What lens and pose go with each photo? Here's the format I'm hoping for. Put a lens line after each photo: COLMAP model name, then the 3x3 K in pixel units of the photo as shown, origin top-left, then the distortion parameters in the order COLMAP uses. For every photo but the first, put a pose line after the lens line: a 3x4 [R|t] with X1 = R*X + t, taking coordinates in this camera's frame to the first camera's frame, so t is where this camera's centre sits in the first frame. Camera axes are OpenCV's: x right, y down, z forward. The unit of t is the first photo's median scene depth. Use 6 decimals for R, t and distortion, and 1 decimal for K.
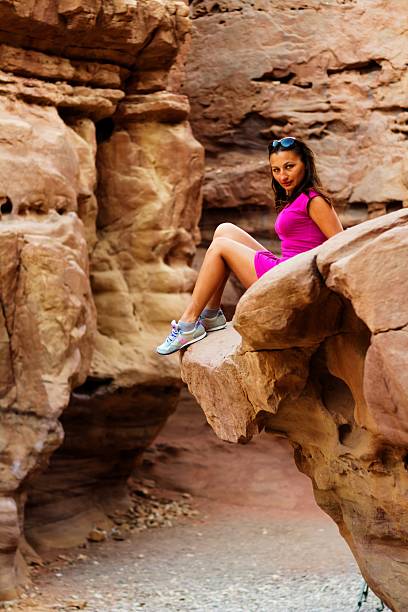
lens RADIAL K [[1274.6, 0, 203.4], [0, 1274.6, 305.2], [0, 0, 1]] dist [-0.173461, 0.000000]
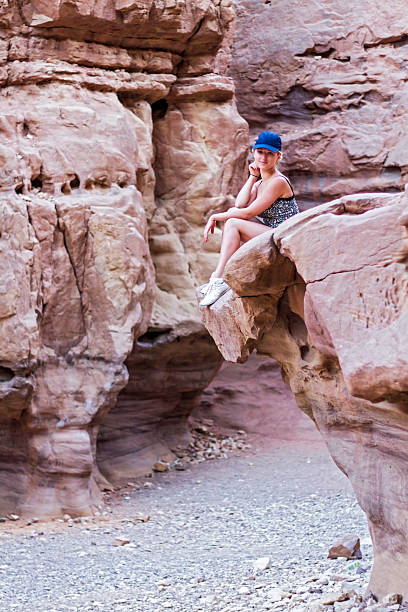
lens RADIAL K [[1274.6, 0, 204.6], [0, 1274.6, 306.0], [0, 0, 1]] dist [-0.173461, 0.000000]
pose [[0.998153, -0.021235, -0.056912, 0.024696], [0.023242, 0.999123, 0.034836, -0.001958], [0.056122, -0.036095, 0.997771, -0.145081]]
